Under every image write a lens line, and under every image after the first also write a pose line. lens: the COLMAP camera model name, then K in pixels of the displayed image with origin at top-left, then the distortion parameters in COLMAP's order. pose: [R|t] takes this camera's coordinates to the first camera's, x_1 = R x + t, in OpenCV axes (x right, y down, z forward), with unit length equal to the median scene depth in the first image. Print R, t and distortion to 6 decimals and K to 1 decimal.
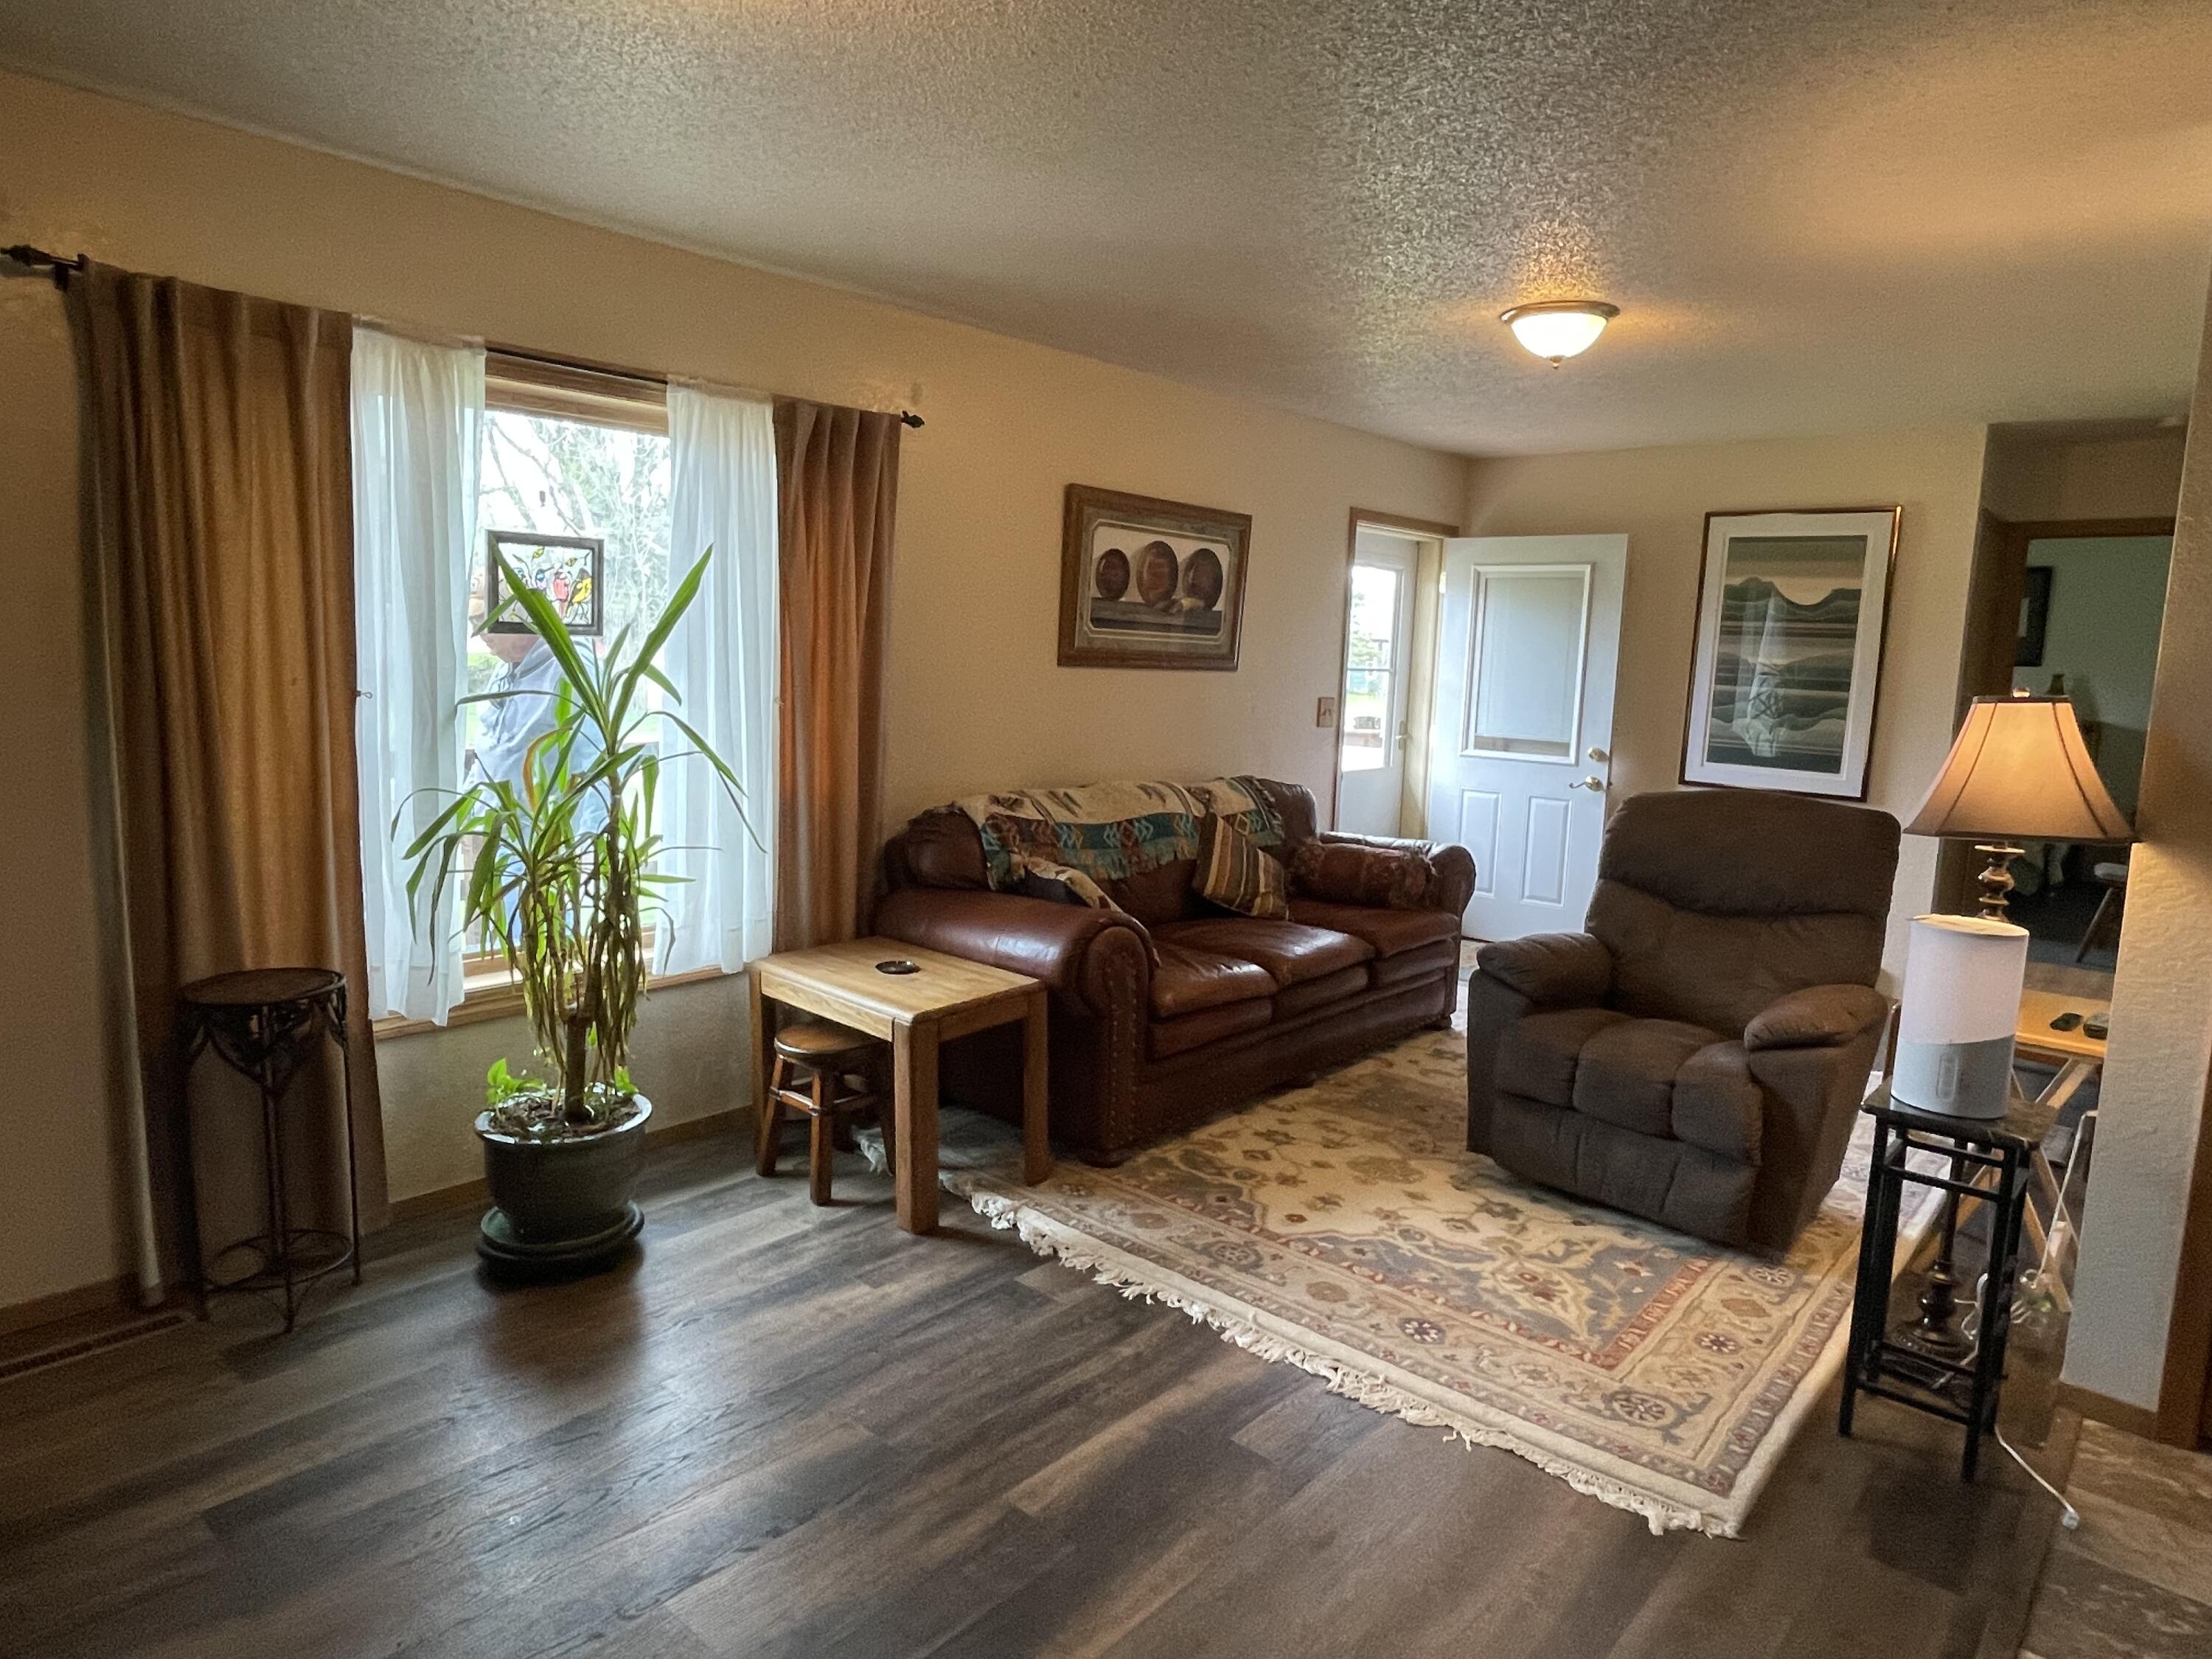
lens RADIAL K [[1336.4, 0, 1097.8], [0, 1336.4, 828.2], [0, 0, 1]] dist [-0.005463, -0.001430]
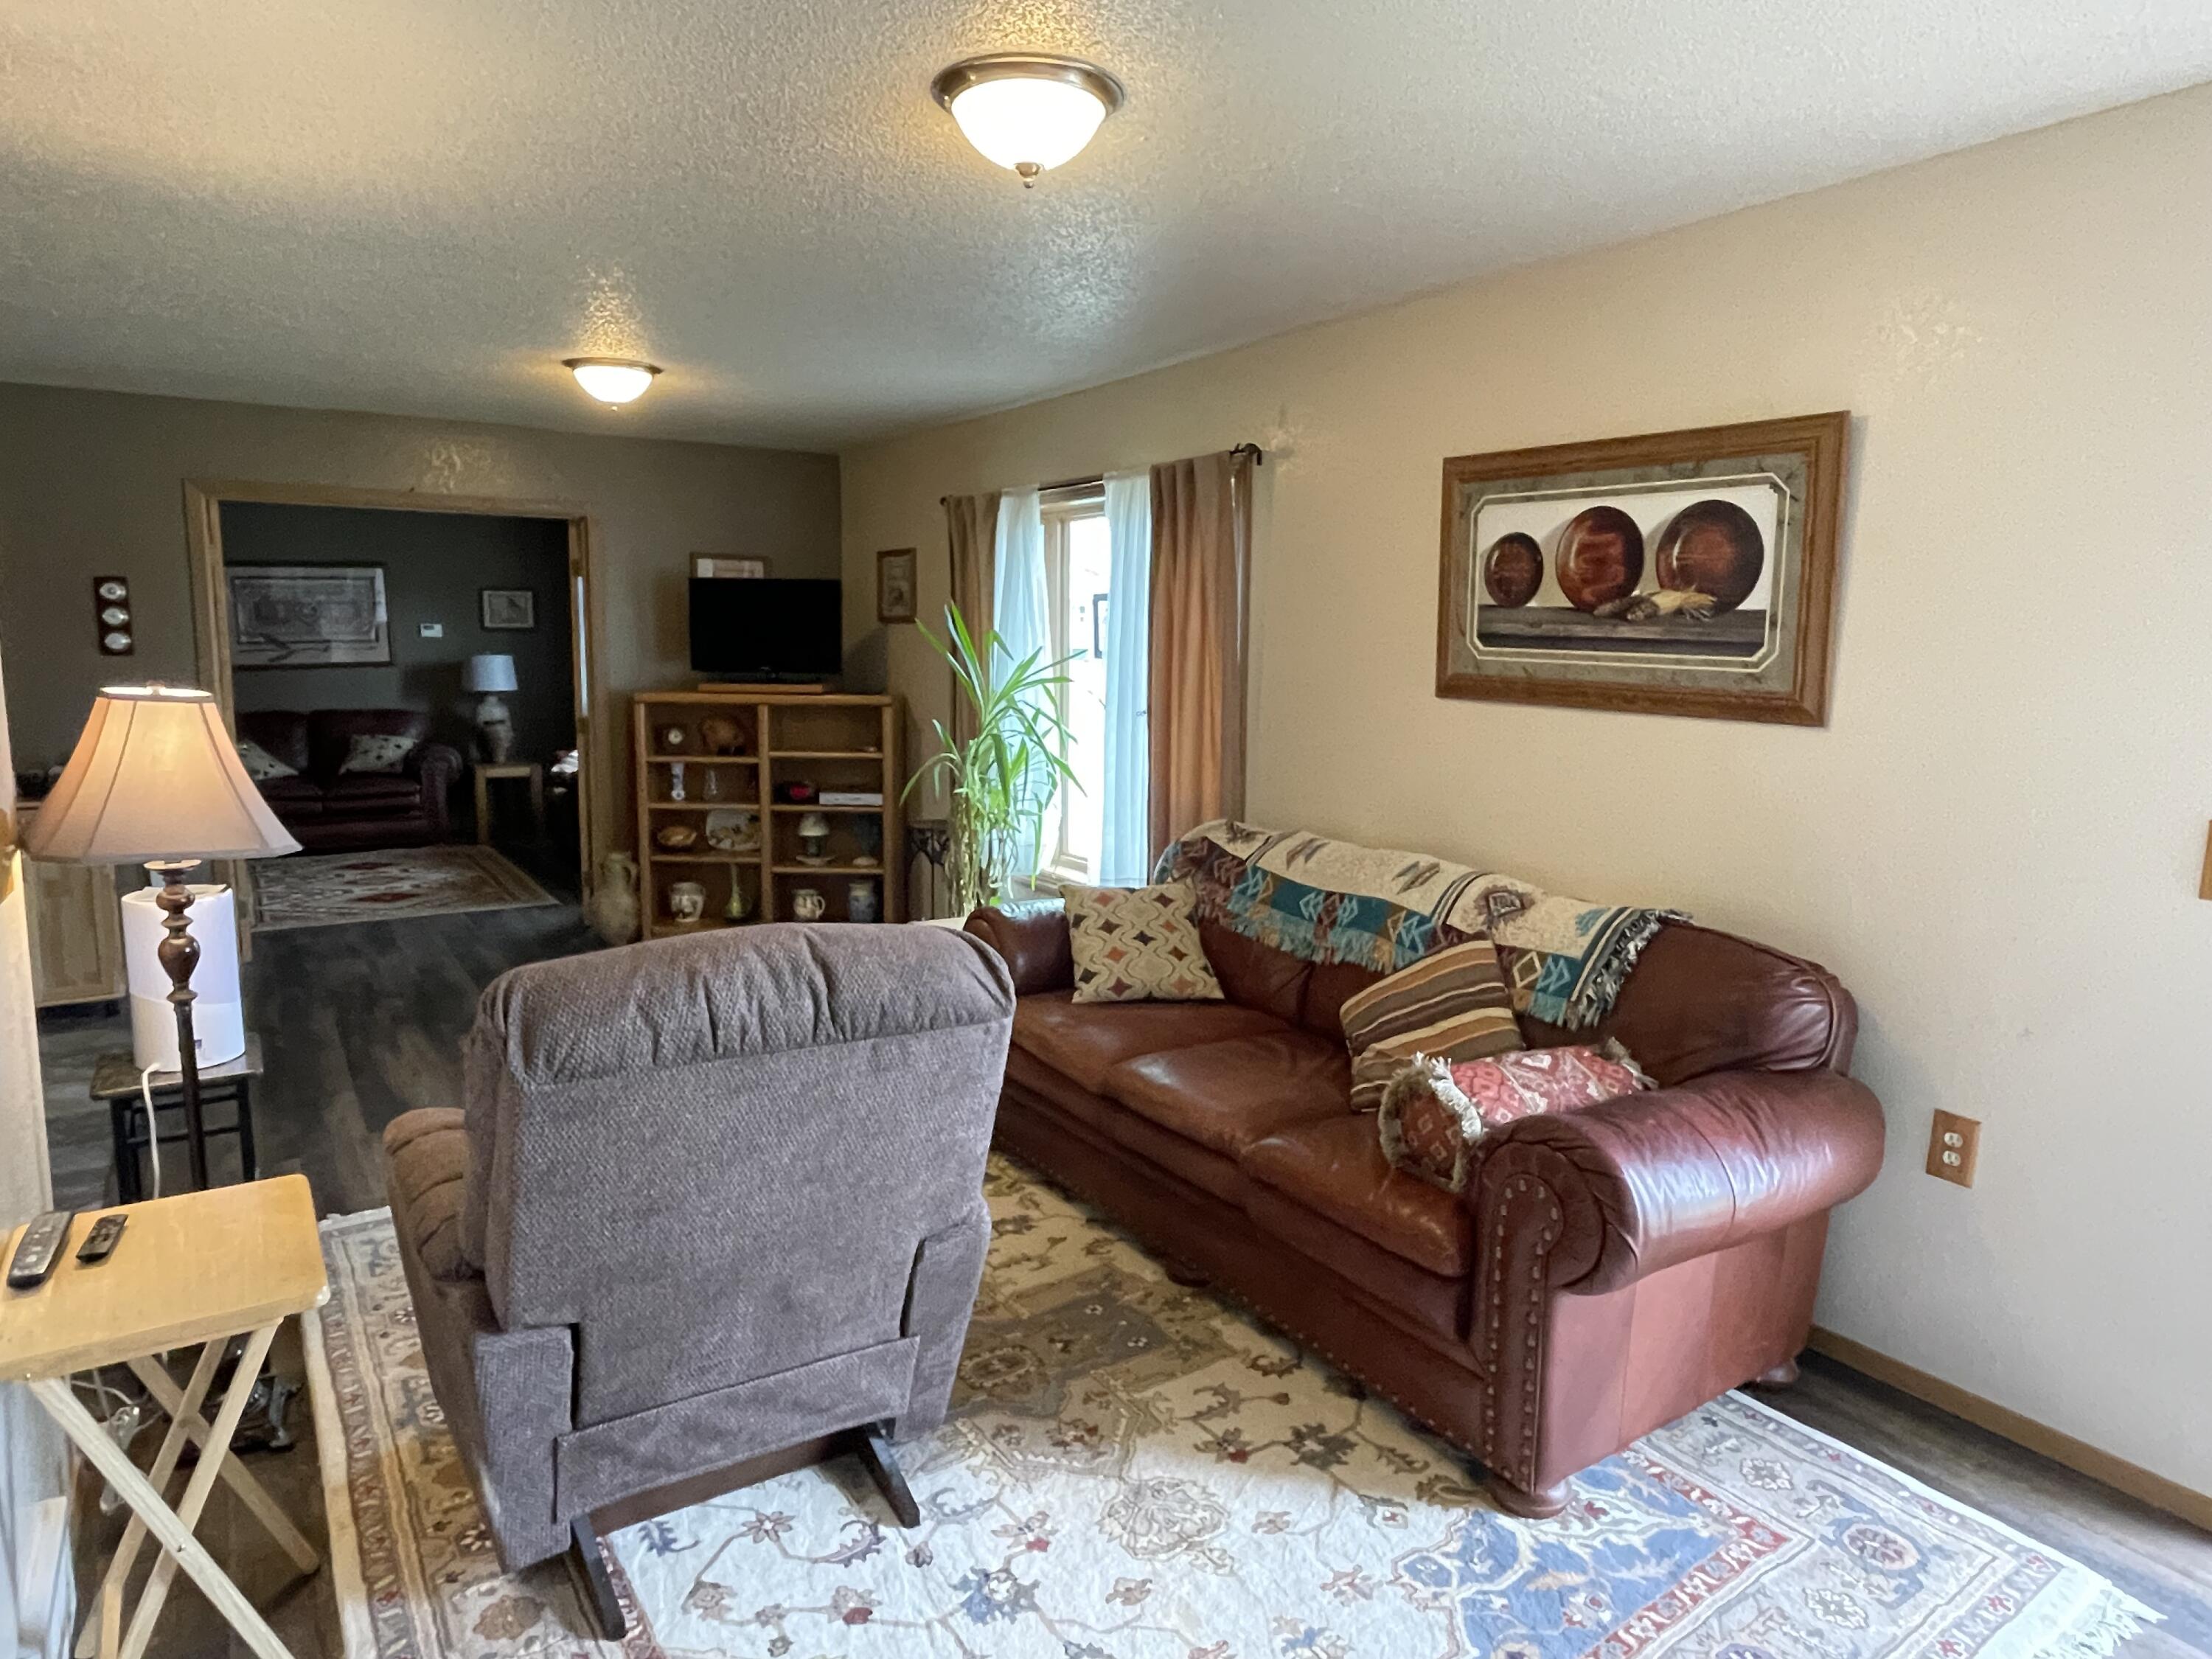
lens RADIAL K [[1336.4, 0, 1097.8], [0, 1336.4, 828.2], [0, 0, 1]] dist [-0.005463, -0.001430]
pose [[-0.263209, 0.101884, -0.959344, 0.757216], [-0.156353, 0.976756, 0.146630, -0.127834], [0.951985, 0.188591, -0.241161, 0.996933]]
